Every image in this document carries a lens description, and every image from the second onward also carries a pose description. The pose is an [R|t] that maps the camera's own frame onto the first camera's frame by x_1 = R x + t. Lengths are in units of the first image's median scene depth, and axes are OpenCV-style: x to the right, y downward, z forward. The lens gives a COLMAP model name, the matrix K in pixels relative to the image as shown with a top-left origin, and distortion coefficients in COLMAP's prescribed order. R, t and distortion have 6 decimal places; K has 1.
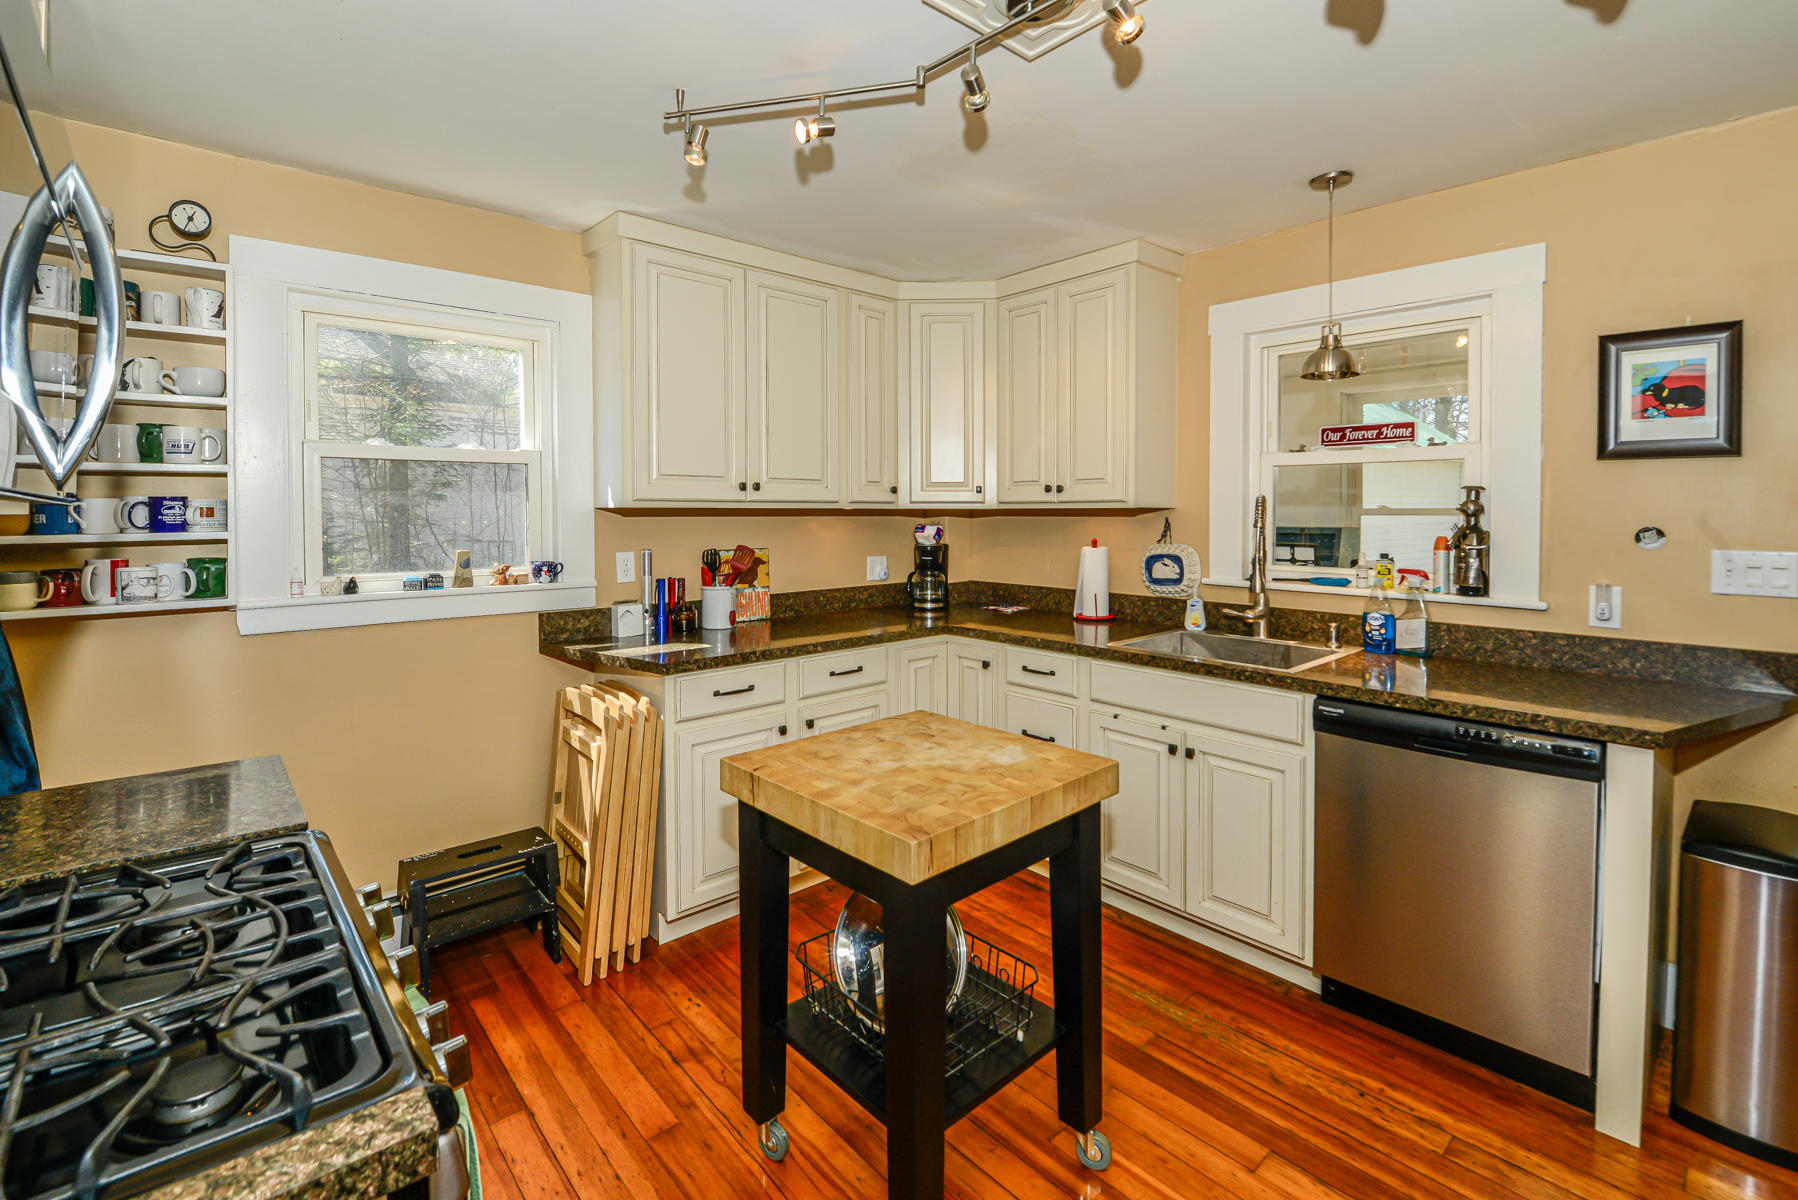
lens RADIAL K [[802.7, 0, 899.0], [0, 802.7, 600.0], [0, 0, 1]] dist [-0.002649, -0.000504]
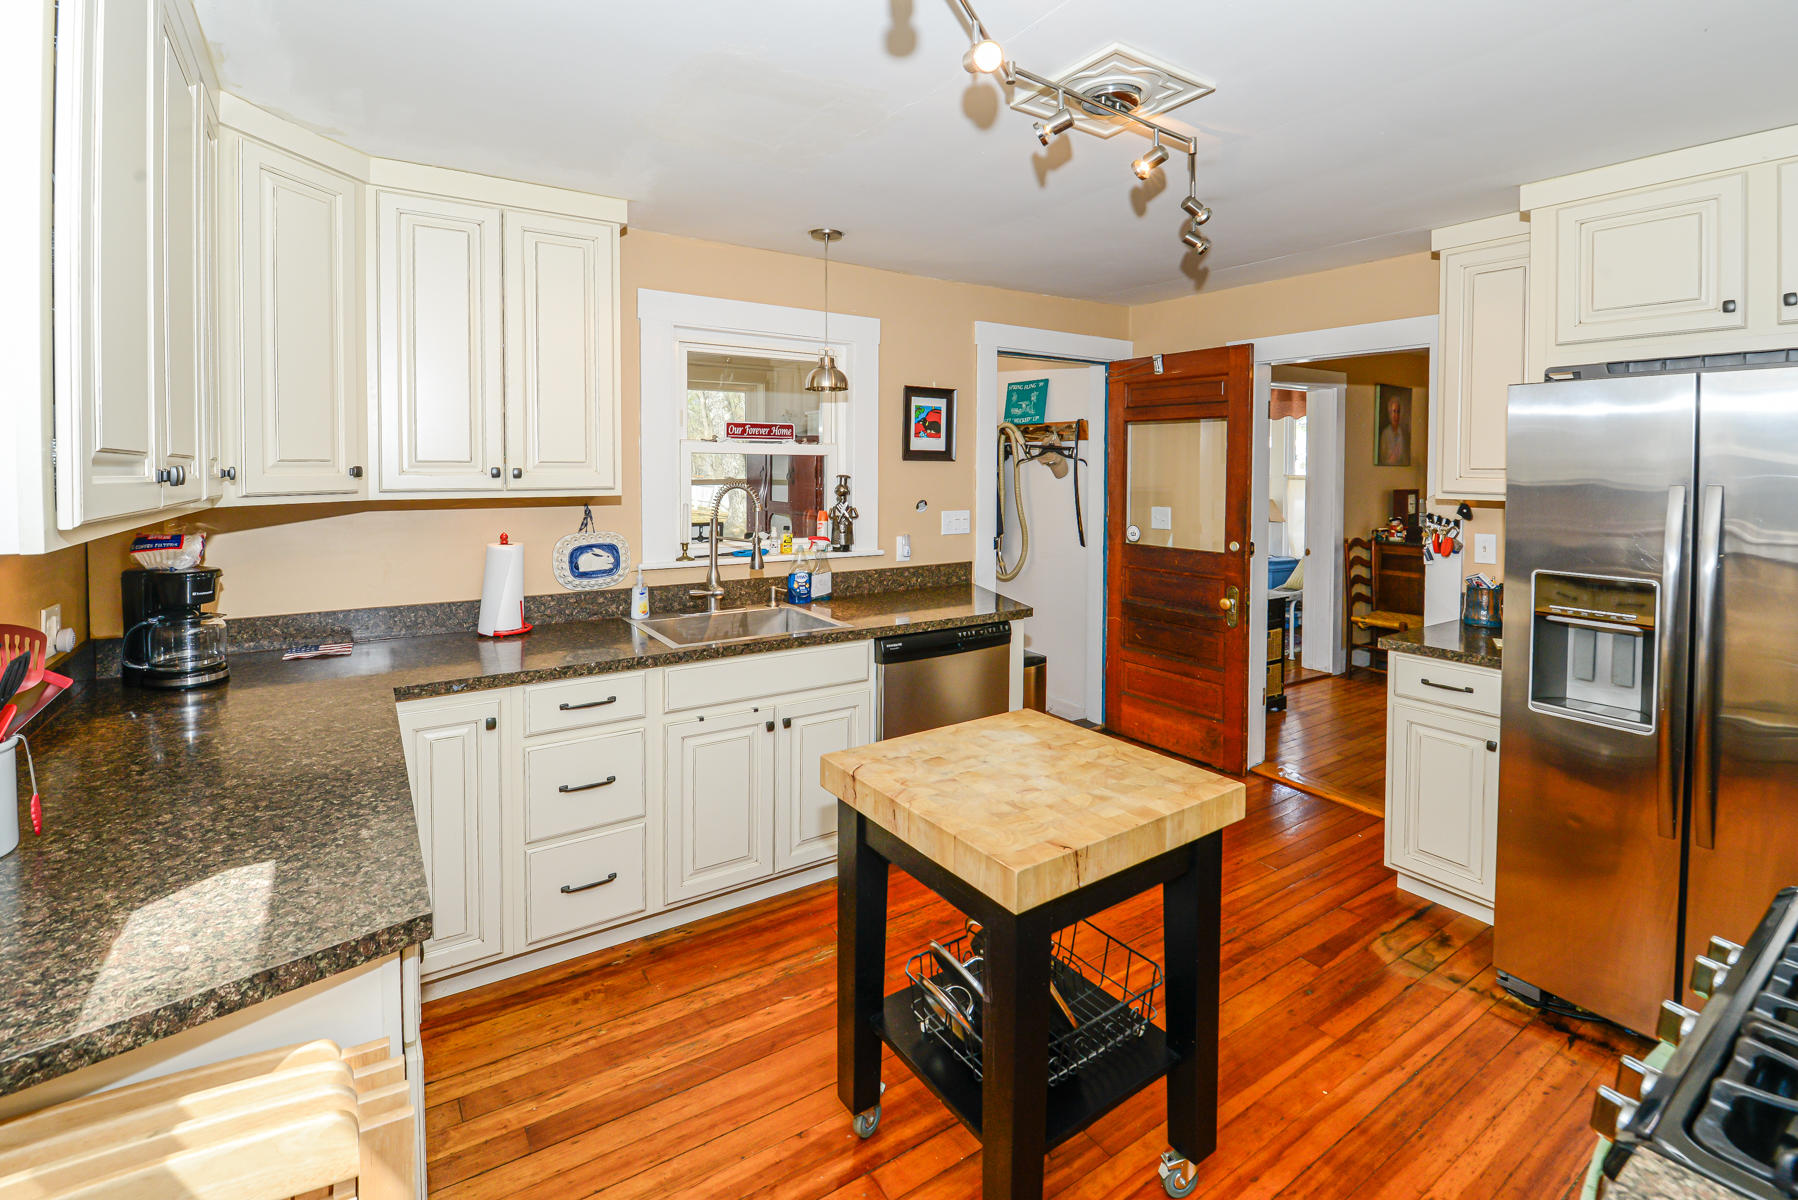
lens RADIAL K [[806.0, 0, 894.0], [0, 806.0, 540.6], [0, 0, 1]] dist [0.041044, 0.000089]
pose [[0.152222, -0.089717, 0.984266, -0.636140], [0.110182, 0.991204, 0.073309, -0.111238], [-0.982186, 0.097290, 0.160768, 0.633712]]
